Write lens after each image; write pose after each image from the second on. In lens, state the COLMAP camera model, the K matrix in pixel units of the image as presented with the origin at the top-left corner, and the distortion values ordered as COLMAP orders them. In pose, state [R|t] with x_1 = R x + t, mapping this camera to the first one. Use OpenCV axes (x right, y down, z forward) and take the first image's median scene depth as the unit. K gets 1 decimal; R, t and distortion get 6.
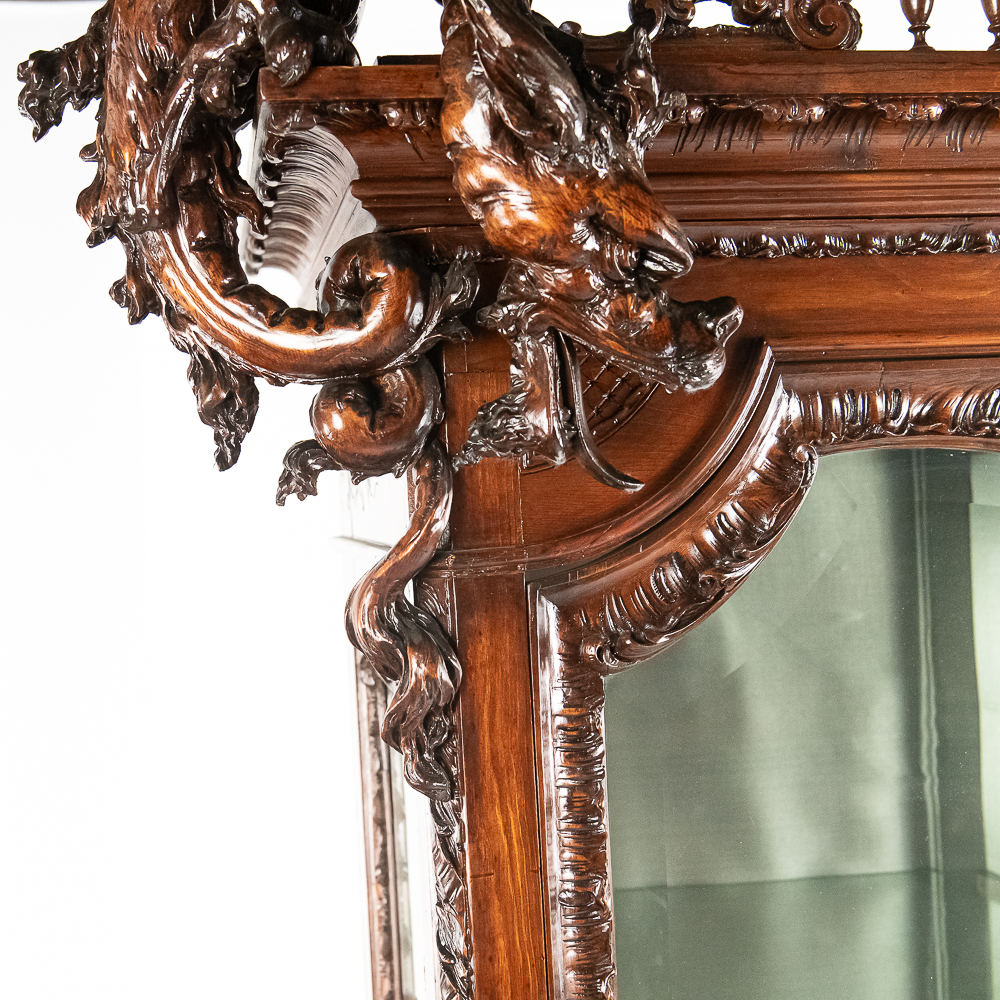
lens RADIAL K [[1657.6, 0, 500.0], [0, 1657.6, 500.0], [0, 0, 1]] dist [0.003987, 0.035948]
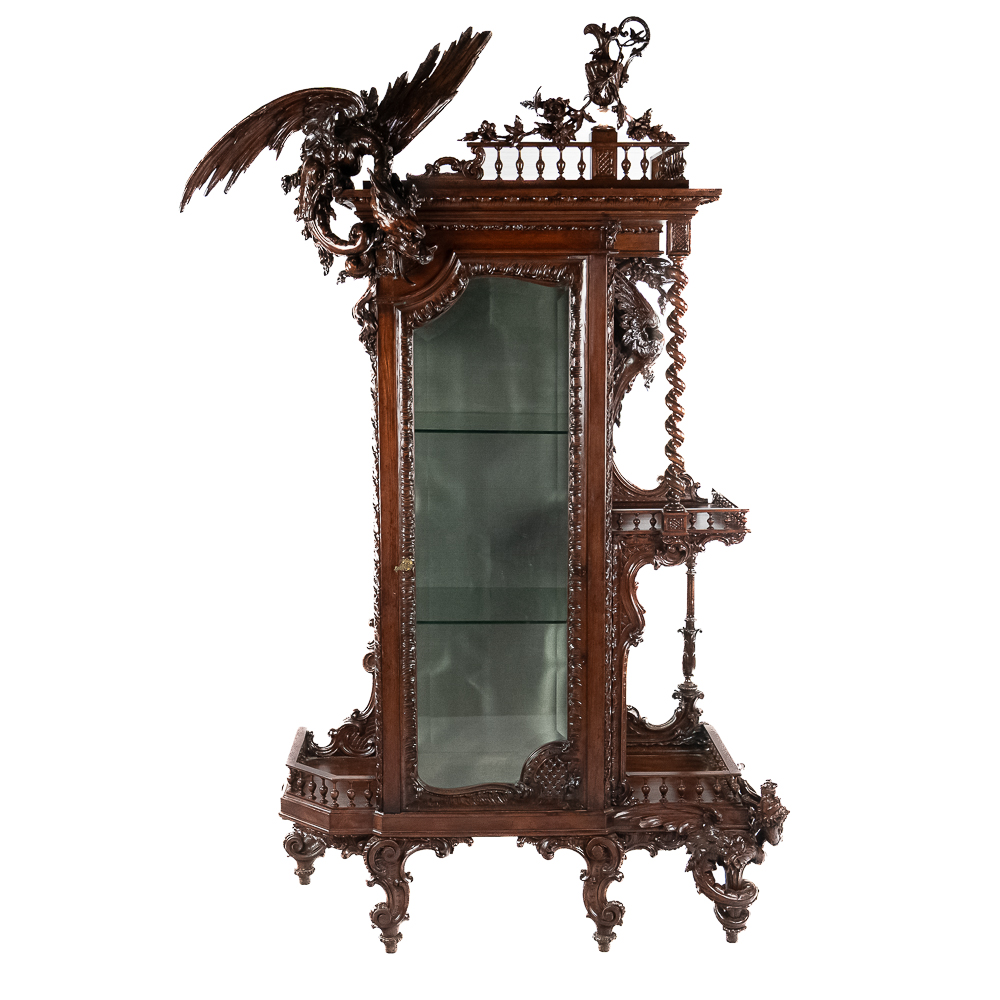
lens RADIAL K [[1657.6, 0, 500.0], [0, 1657.6, 500.0], [0, 0, 1]] dist [0.003987, 0.035948]
pose [[0.988472, 0.067831, -0.135361, 0.891869], [-0.048297, 0.988586, 0.142705, -0.077744], [0.143496, -0.134523, 0.980465, -3.188800]]
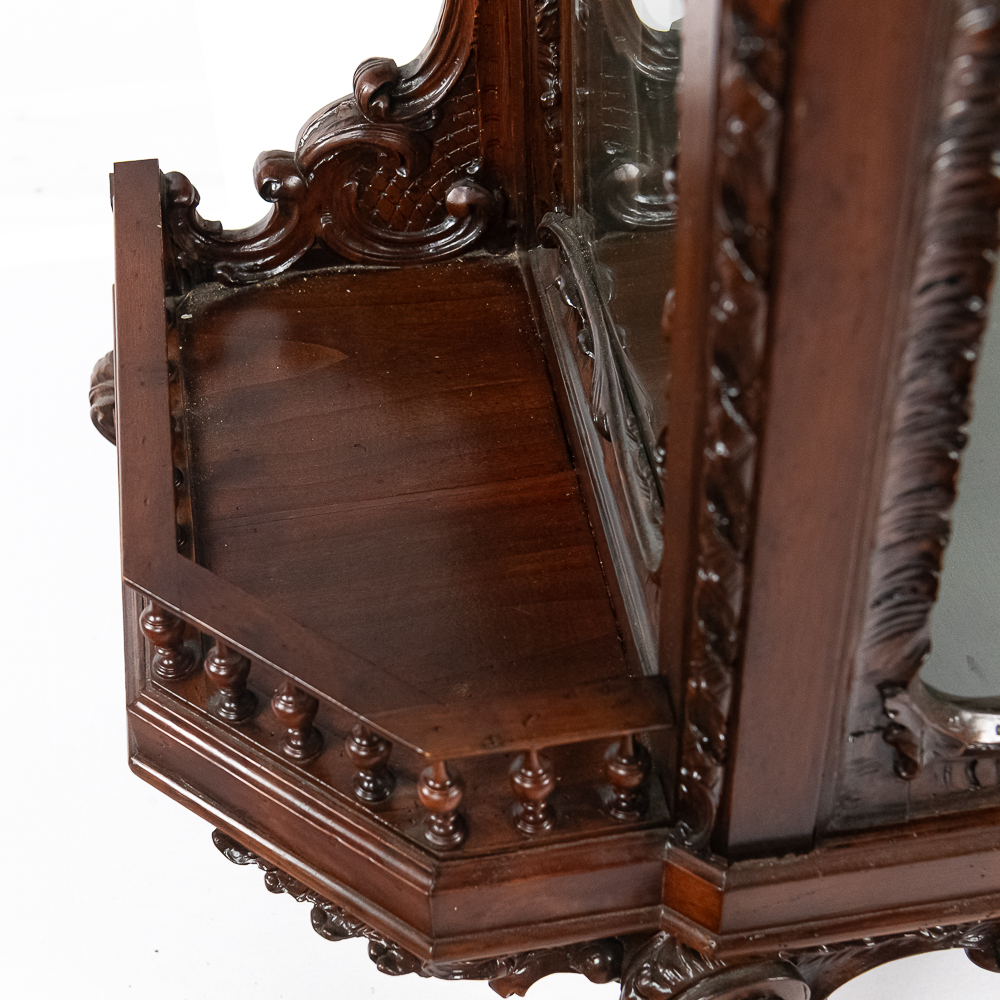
lens RADIAL K [[1886.2, 0, 500.0], [0, 1886.2, 500.0], [0, 0, 1]] dist [0.359262, 0.015159]
pose [[0.999660, 0.026076, 0.000365, -0.074999], [-0.018720, 0.707743, 0.706222, 0.607696], [0.018157, -0.705988, 0.707991, 0.469222]]
